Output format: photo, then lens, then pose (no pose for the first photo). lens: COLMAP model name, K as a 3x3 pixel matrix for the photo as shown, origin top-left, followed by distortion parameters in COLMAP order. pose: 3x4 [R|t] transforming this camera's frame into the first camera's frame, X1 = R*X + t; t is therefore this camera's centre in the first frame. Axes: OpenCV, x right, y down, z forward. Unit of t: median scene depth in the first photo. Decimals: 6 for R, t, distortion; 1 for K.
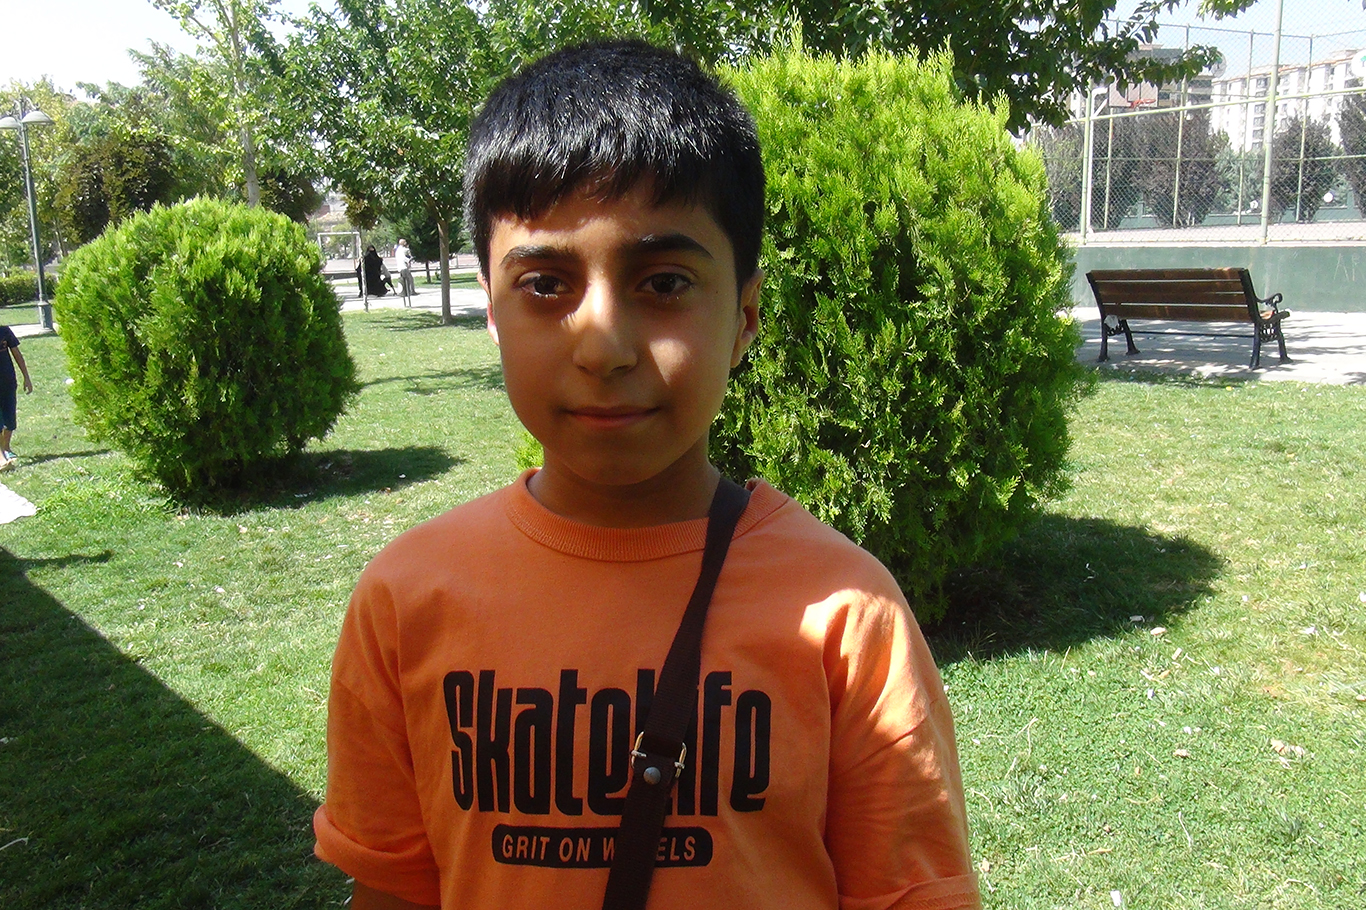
lens RADIAL K [[1188.8, 0, 683.0], [0, 1188.8, 455.0], [0, 0, 1]] dist [-0.010786, 0.000942]
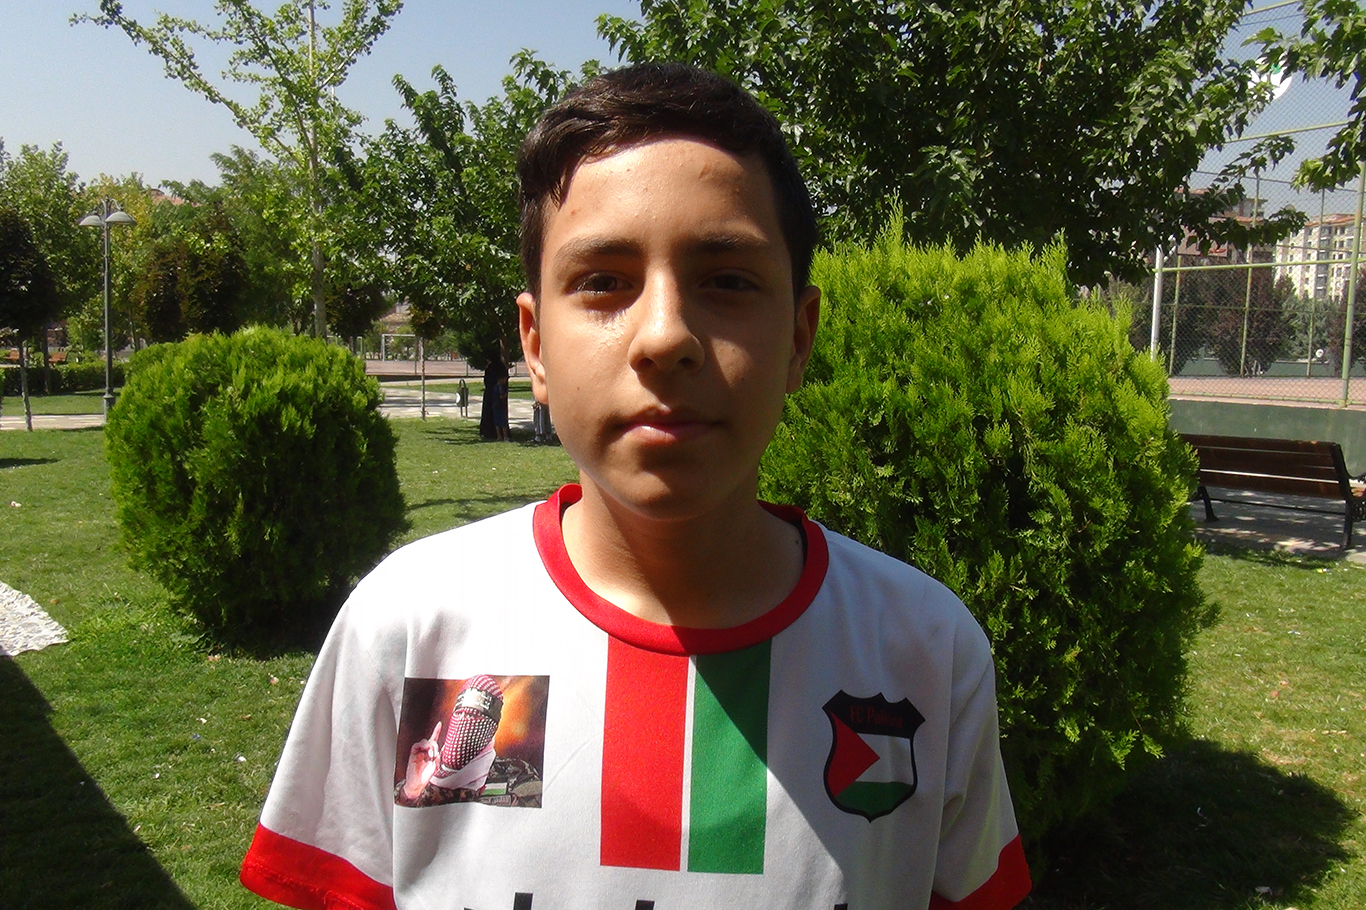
lens RADIAL K [[1185.4, 0, 683.0], [0, 1185.4, 455.0], [0, 0, 1]] dist [0.001458, -0.012925]
pose [[0.997749, 0.052294, -0.041978, -0.013822], [-0.055993, 0.994145, -0.092411, -0.044230], [0.036899, 0.094554, 0.994836, 0.050417]]
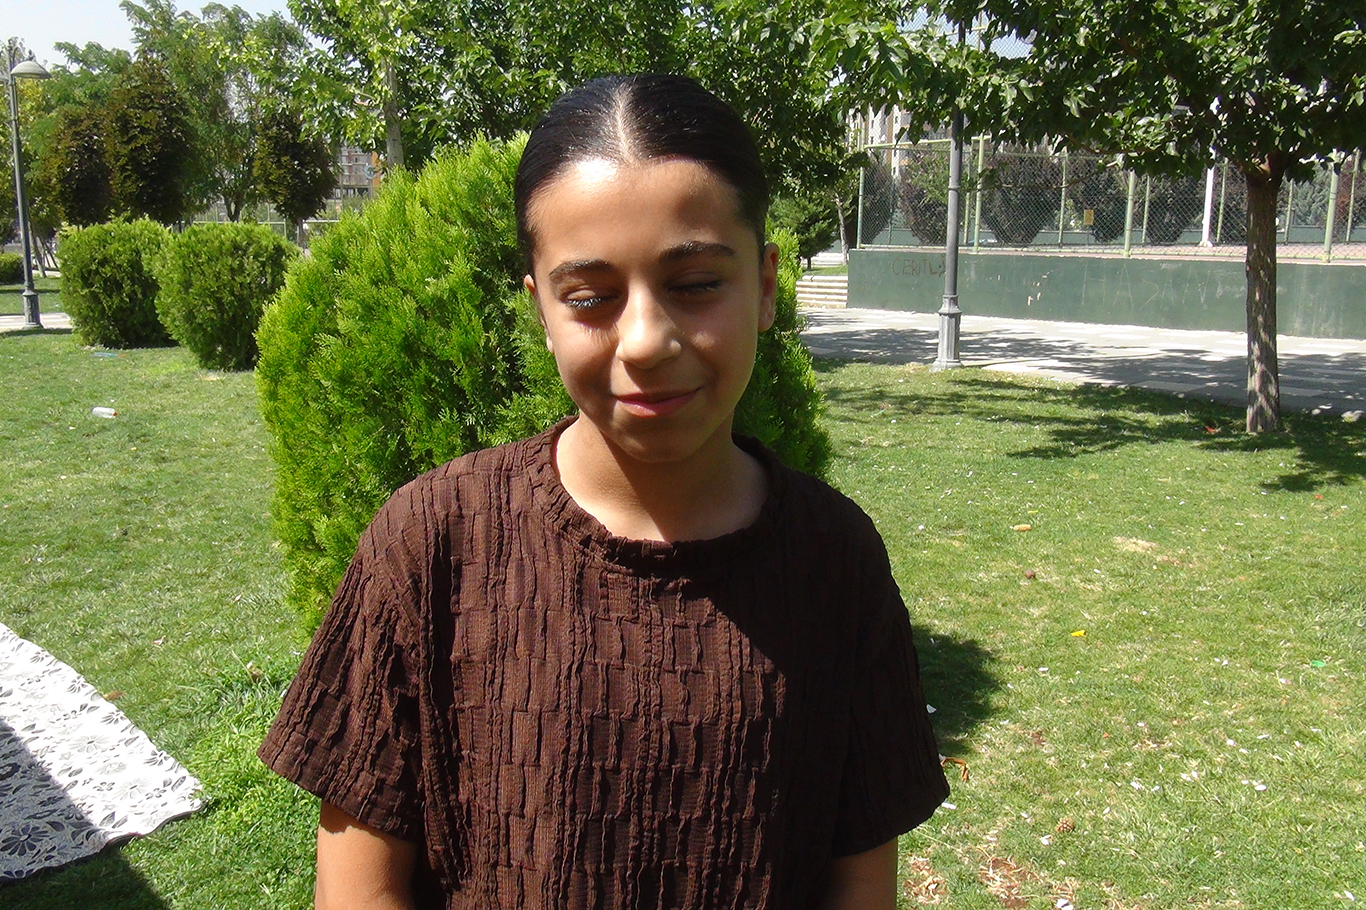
lens RADIAL K [[1188.8, 0, 683.0], [0, 1188.8, 455.0], [0, 0, 1]] dist [-0.010786, 0.000942]
pose [[0.999060, 0.025433, 0.035112, -0.406538], [-0.025449, 0.999676, 0.000030, -0.097904], [-0.035099, -0.000923, 0.999383, 0.576869]]
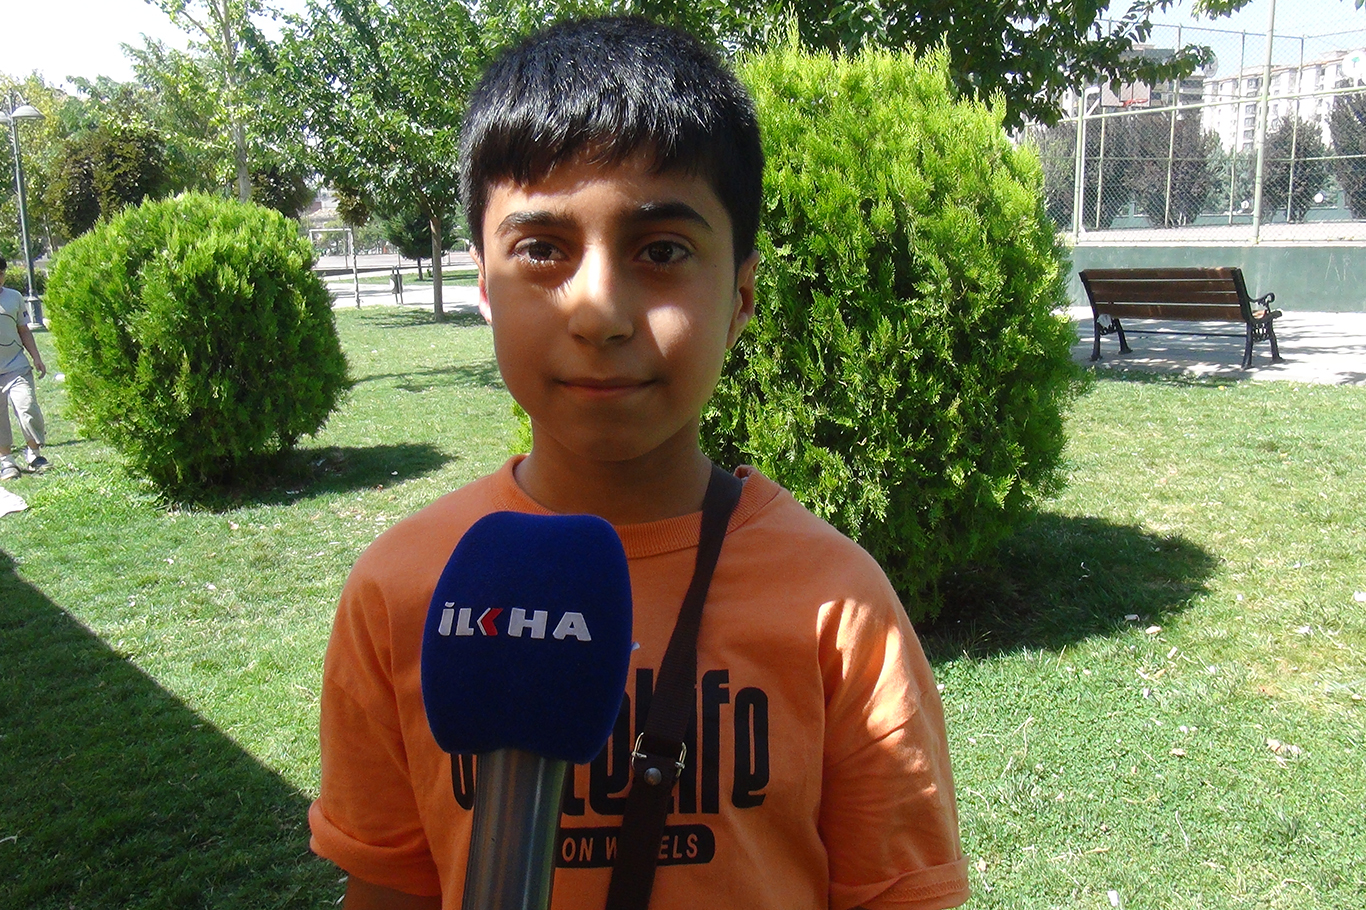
lens RADIAL K [[1188.8, 0, 683.0], [0, 1188.8, 455.0], [0, 0, 1]] dist [-0.010786, 0.000942]
pose [[0.999972, 0.002682, 0.007008, -0.001549], [-0.002694, 0.999995, 0.001689, 0.000262], [-0.007004, -0.001708, 0.999974, 0.002295]]
